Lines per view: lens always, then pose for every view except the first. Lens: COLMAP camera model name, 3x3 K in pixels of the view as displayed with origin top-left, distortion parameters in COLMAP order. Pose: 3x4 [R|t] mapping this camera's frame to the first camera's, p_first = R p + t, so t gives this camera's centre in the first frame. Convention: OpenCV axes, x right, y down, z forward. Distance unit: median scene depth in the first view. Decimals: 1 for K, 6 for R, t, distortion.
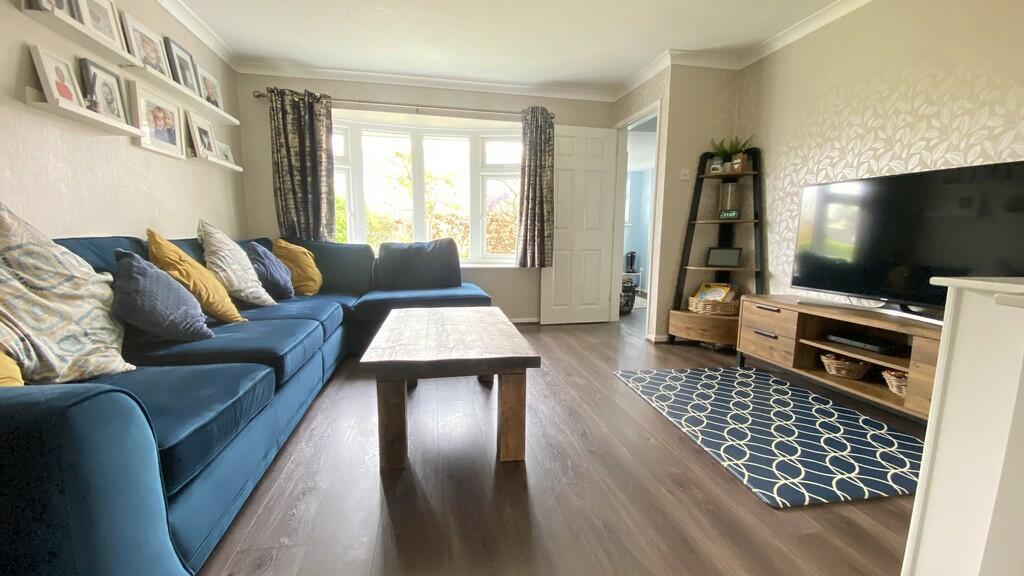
lens RADIAL K [[412.3, 0, 506.7], [0, 412.3, 289.1], [0, 0, 1]] dist [0.025854, -0.023542]
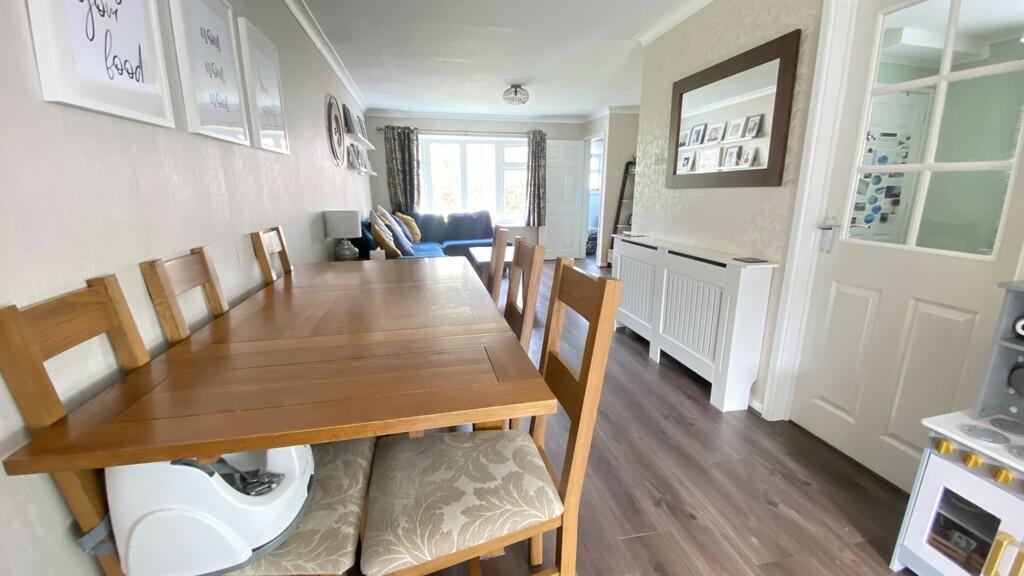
lens RADIAL K [[412.3, 0, 506.7], [0, 412.3, 289.1], [0, 0, 1]] dist [0.025854, -0.023542]
pose [[0.999964, -0.008498, -0.000416, -0.053000], [0.008495, 0.994379, 0.105536, 0.026866], [-0.000483, -0.105536, 0.994415, -0.762805]]
